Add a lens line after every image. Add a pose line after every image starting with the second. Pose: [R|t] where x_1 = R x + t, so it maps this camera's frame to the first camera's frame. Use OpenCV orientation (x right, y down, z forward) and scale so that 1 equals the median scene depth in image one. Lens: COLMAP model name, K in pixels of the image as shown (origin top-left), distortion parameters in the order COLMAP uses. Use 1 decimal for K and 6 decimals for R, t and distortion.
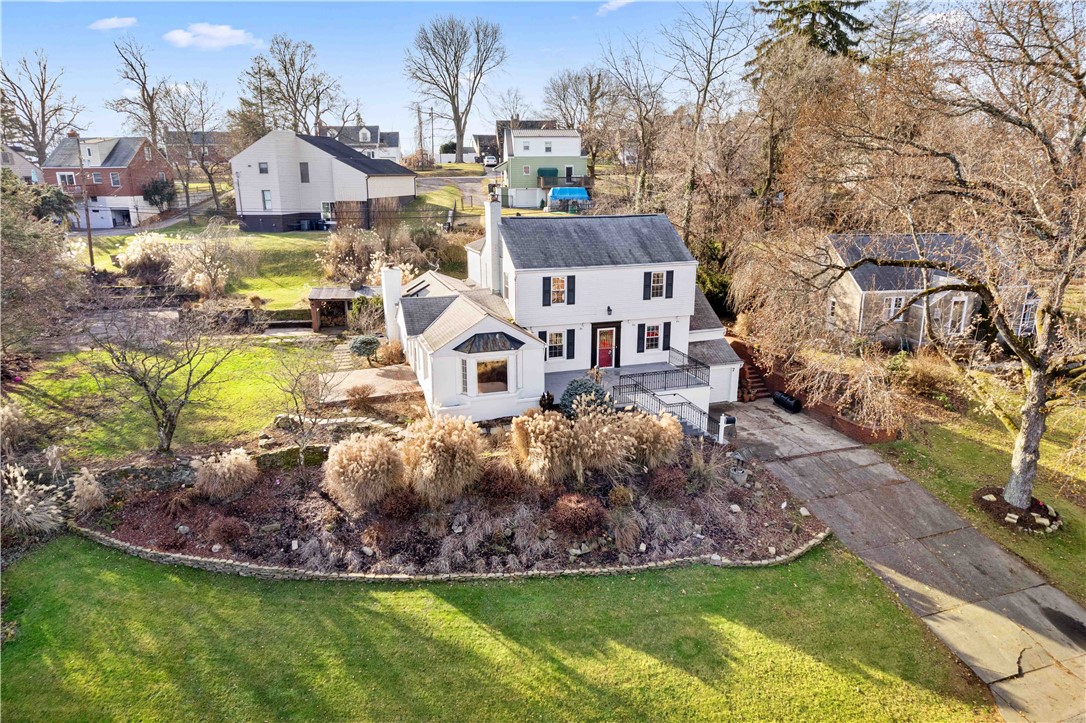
lens RADIAL K [[685.1, 0, 543.0], [0, 685.1, 361.5], [0, 0, 1]] dist [-0.001013, -0.000430]
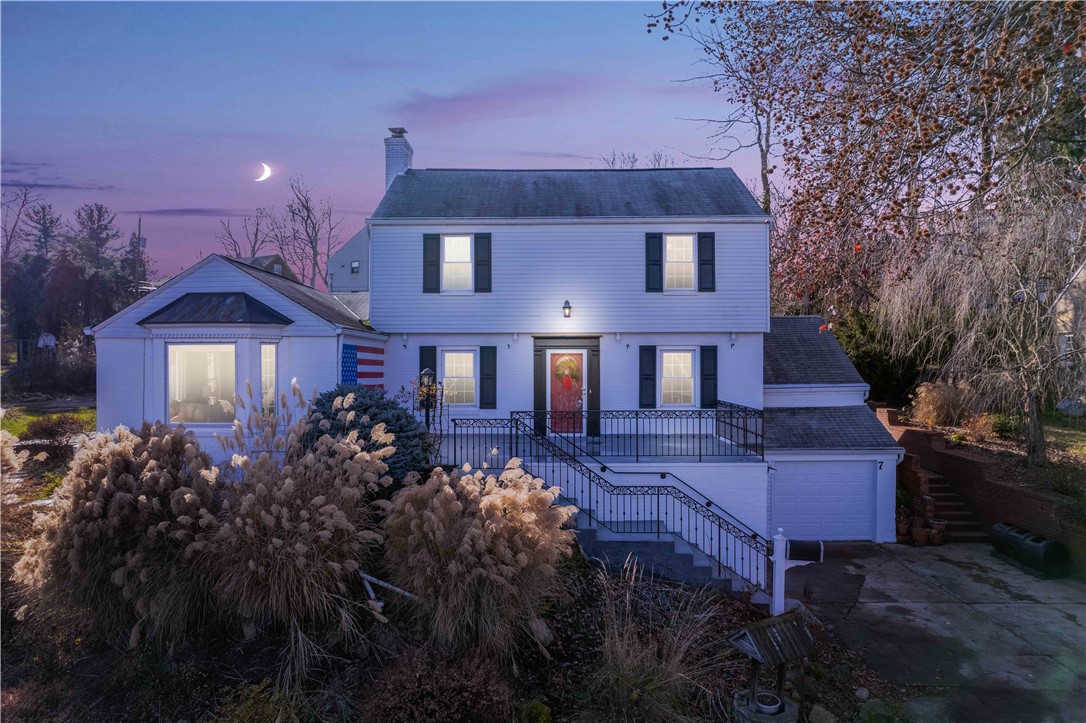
lens RADIAL K [[677.7, 0, 542.3], [0, 677.7, 381.5], [0, 0, 1]] dist [-0.001633, -0.001133]
pose [[0.940604, 0.006491, -0.339444, 0.240334], [-0.090310, 0.968579, -0.231731, 0.086478], [0.327274, 0.248622, 0.911635, 0.566827]]
